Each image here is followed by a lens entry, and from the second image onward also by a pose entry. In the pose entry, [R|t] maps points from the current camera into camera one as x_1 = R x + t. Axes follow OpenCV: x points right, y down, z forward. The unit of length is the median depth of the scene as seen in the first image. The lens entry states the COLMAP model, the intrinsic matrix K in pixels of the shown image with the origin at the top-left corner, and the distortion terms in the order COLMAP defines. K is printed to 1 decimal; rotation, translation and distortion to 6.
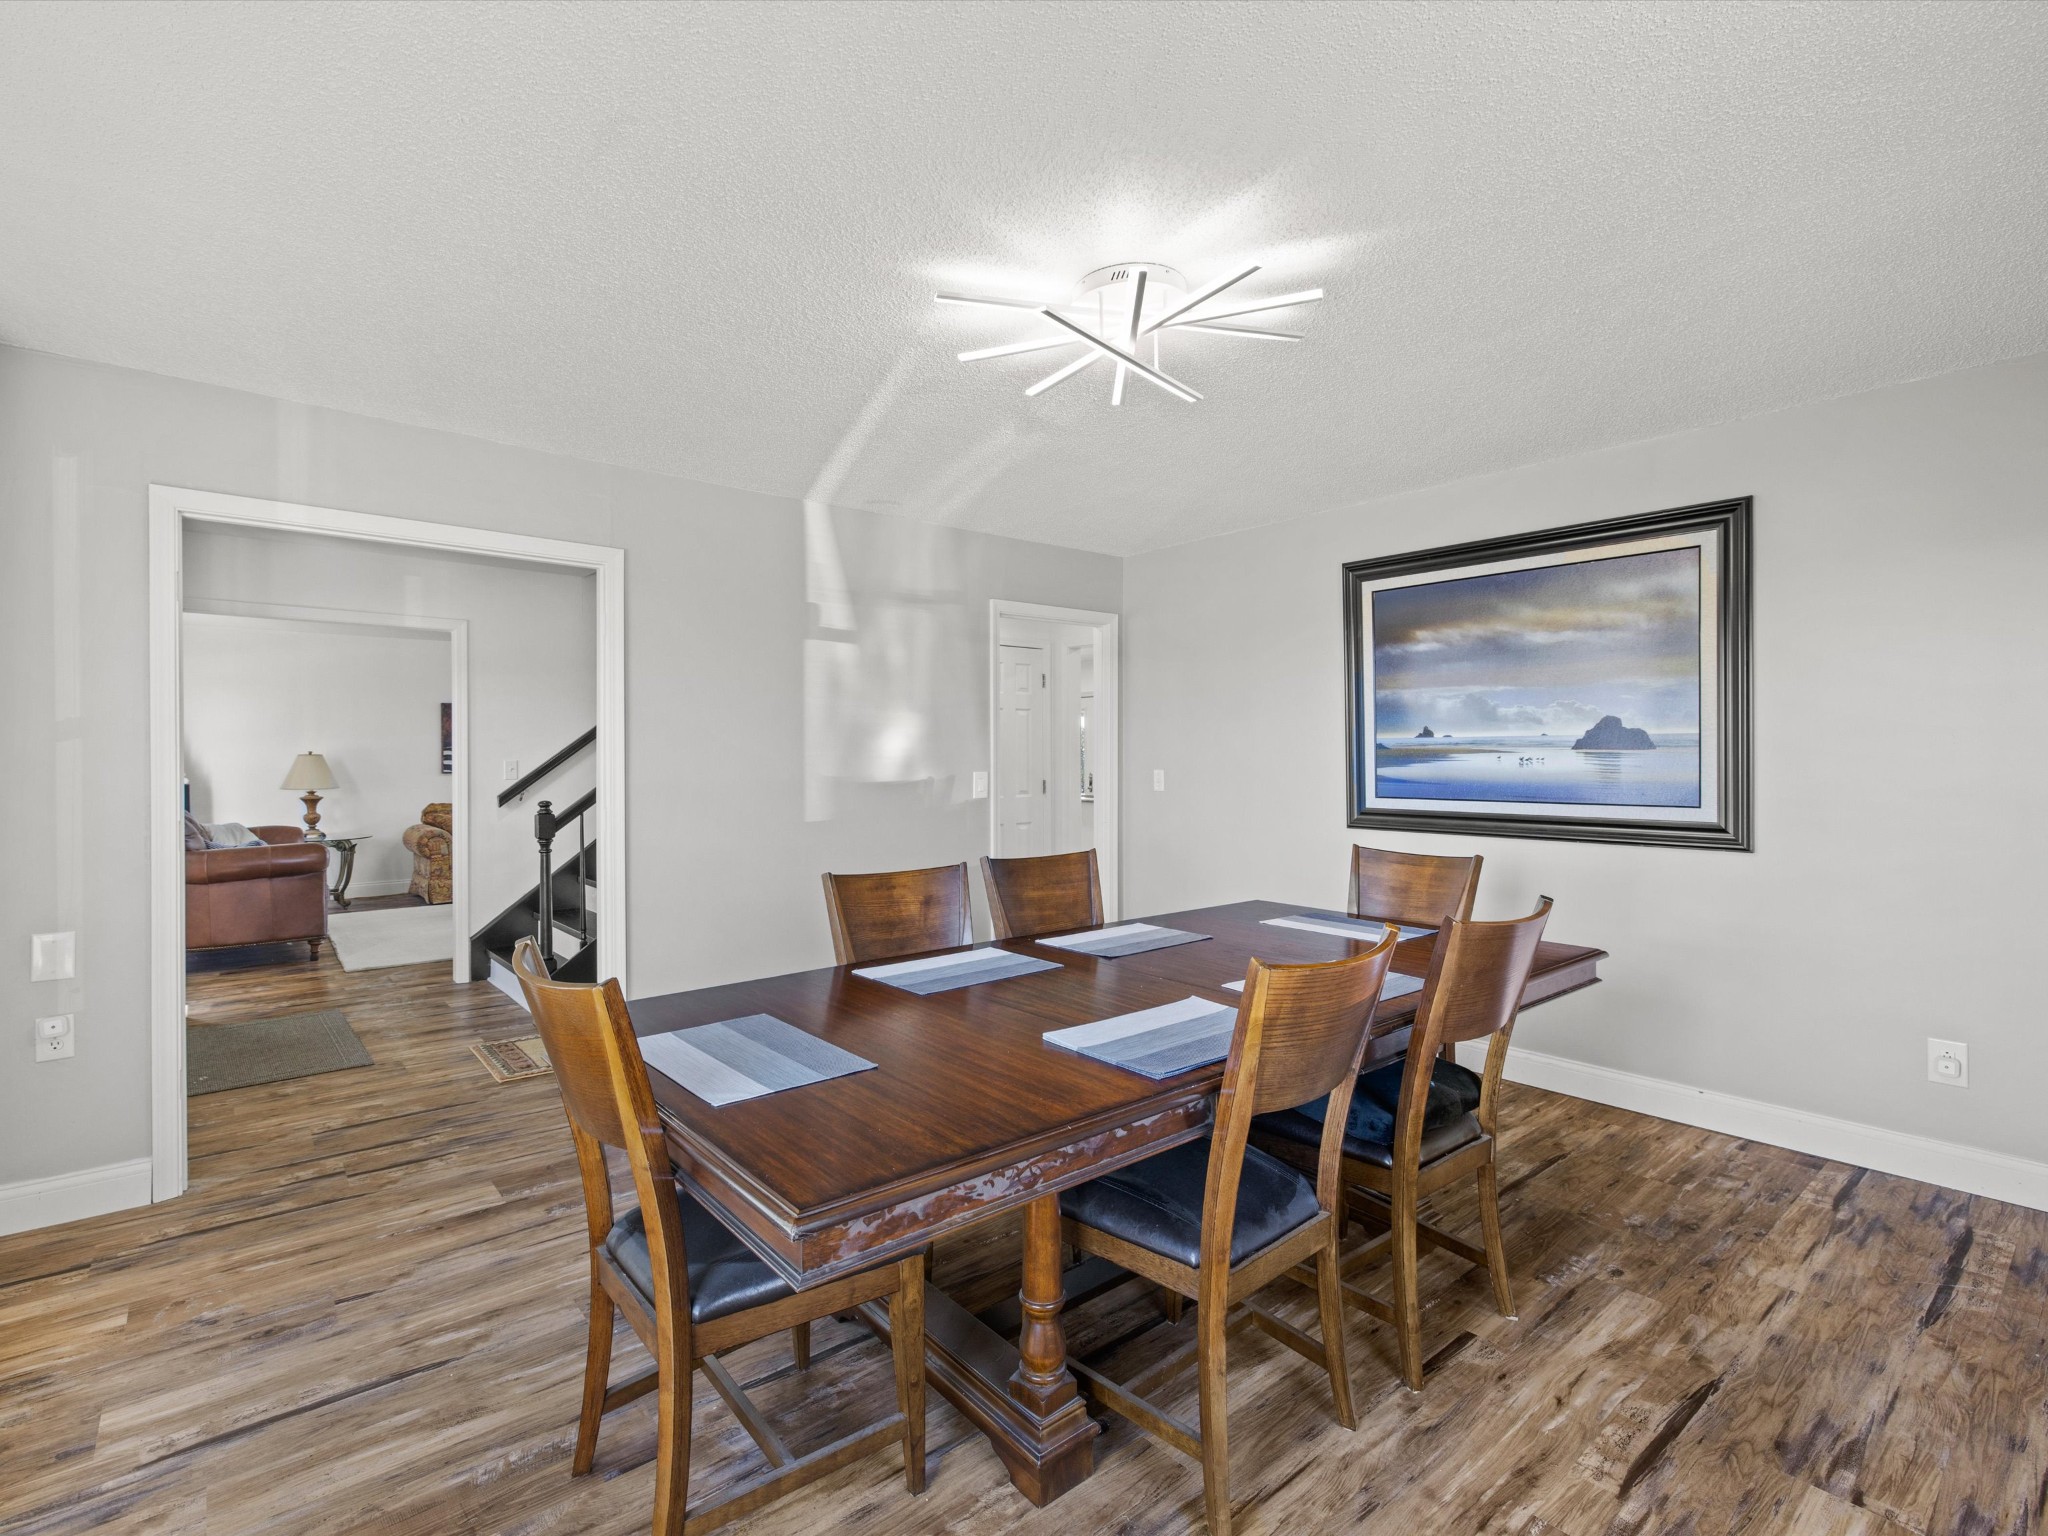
lens RADIAL K [[968.6, 0, 1016.9], [0, 968.6, 764.7], [0, 0, 1]] dist [0.001626, 0.000070]
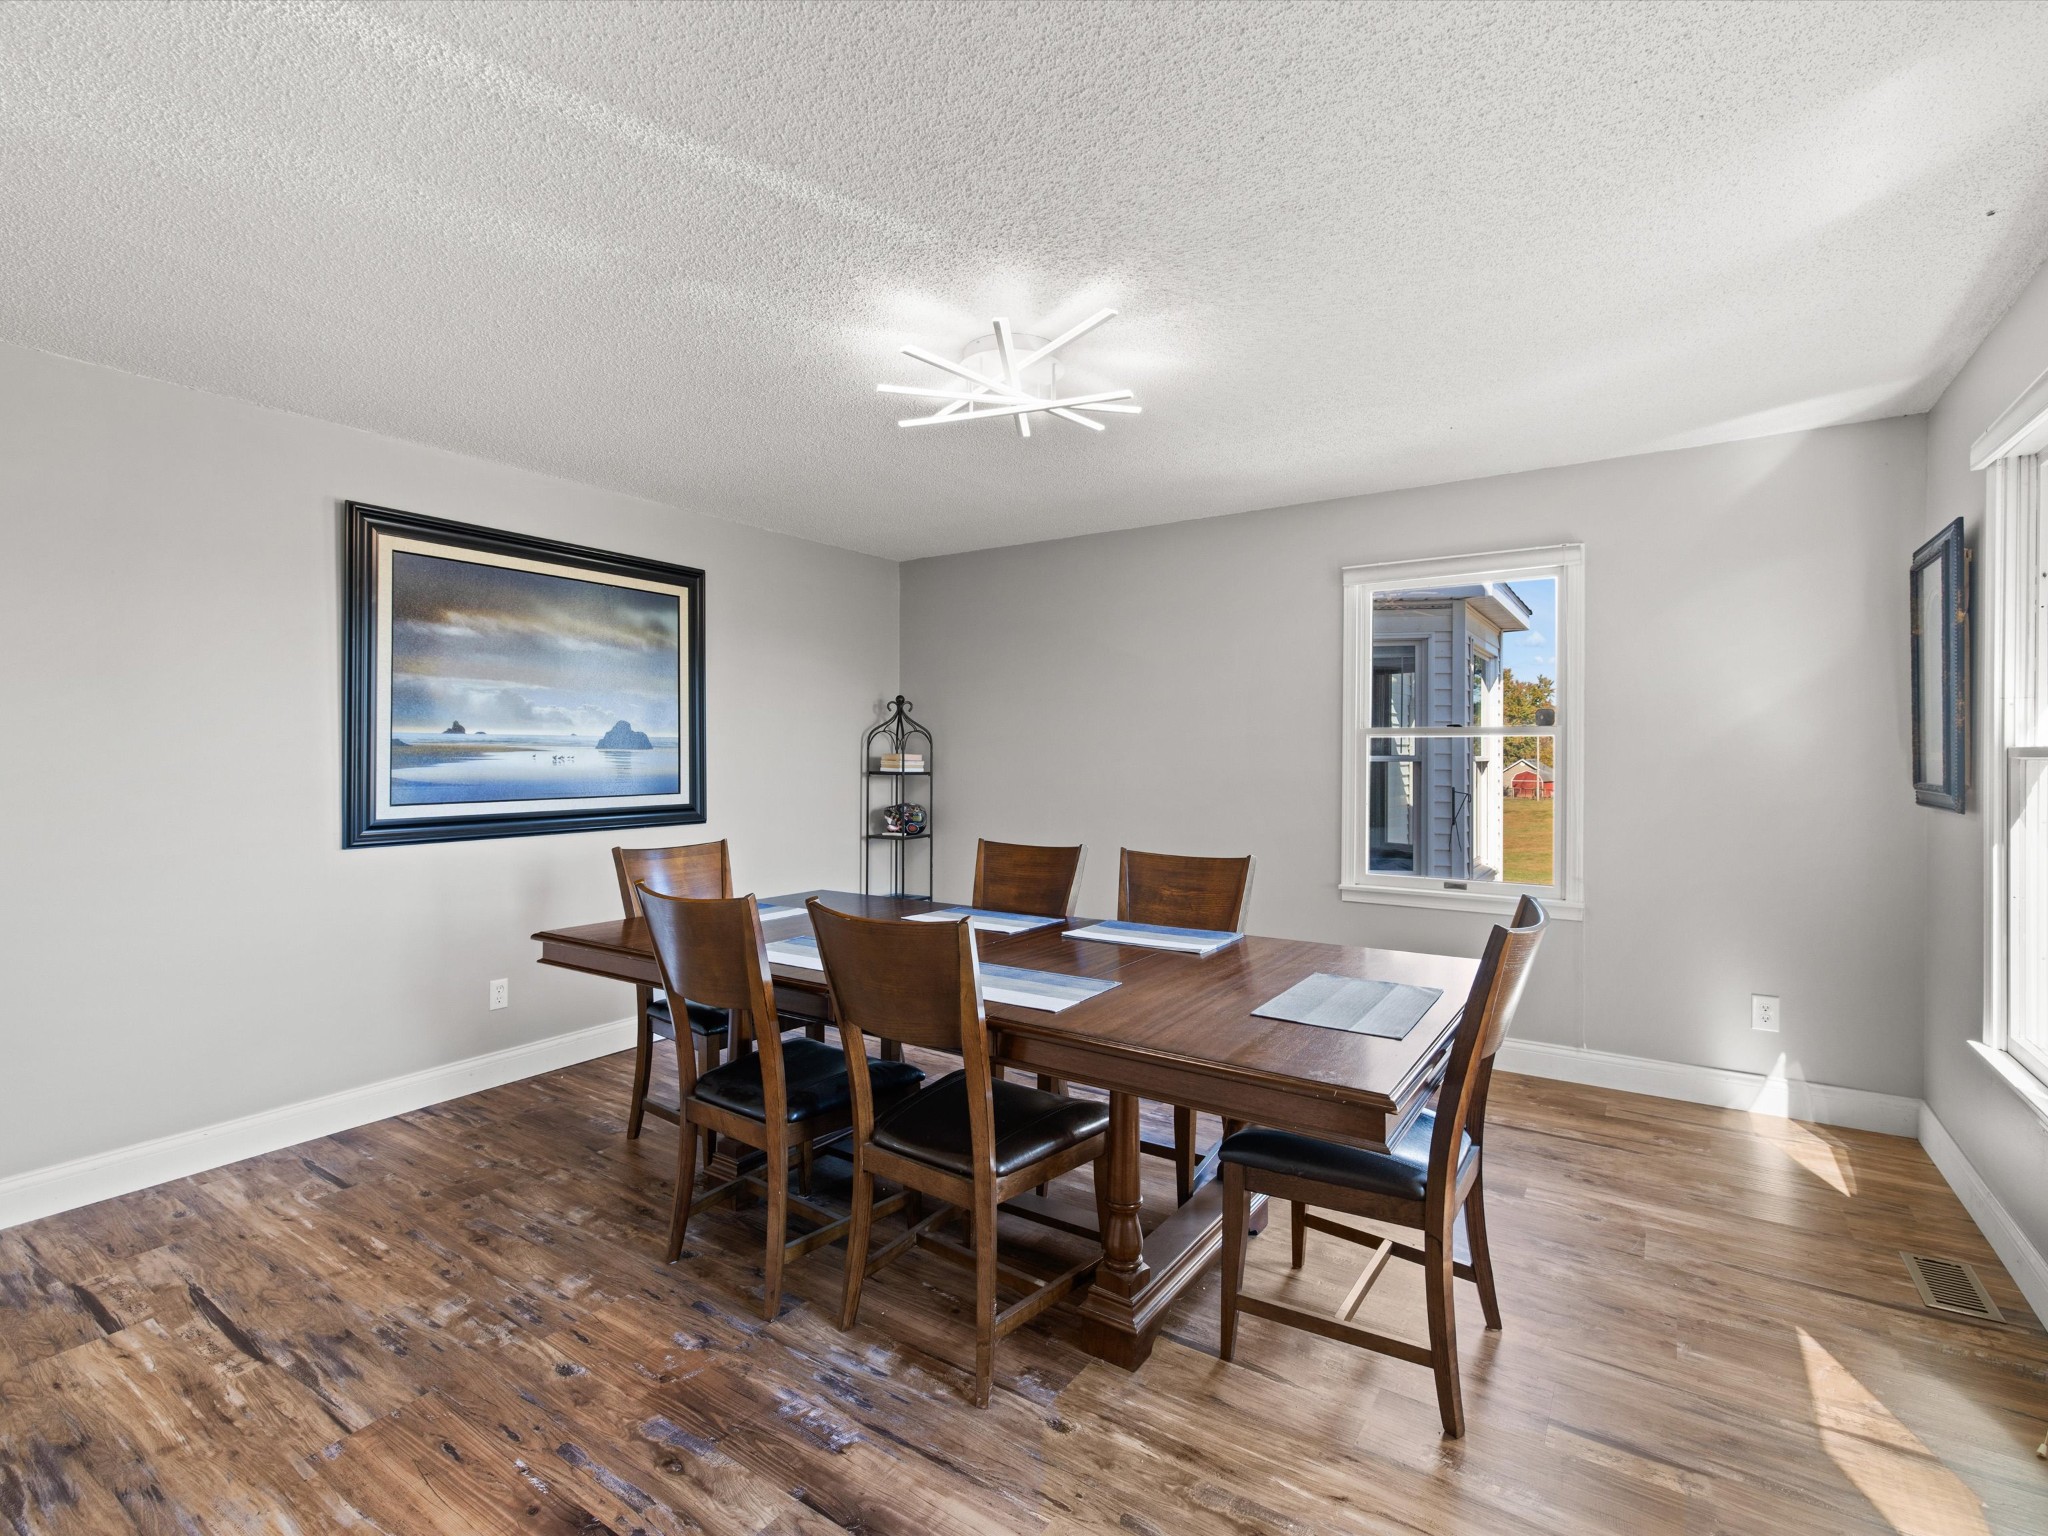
lens RADIAL K [[968.6, 0, 1016.9], [0, 968.6, 764.7], [0, 0, 1]] dist [0.001626, 0.000070]
pose [[-0.278659, -0.009336, 0.960345, -0.605590], [0.008640, 0.999888, 0.012228, -0.006311], [-0.960351, 0.011704, -0.278547, 0.798493]]
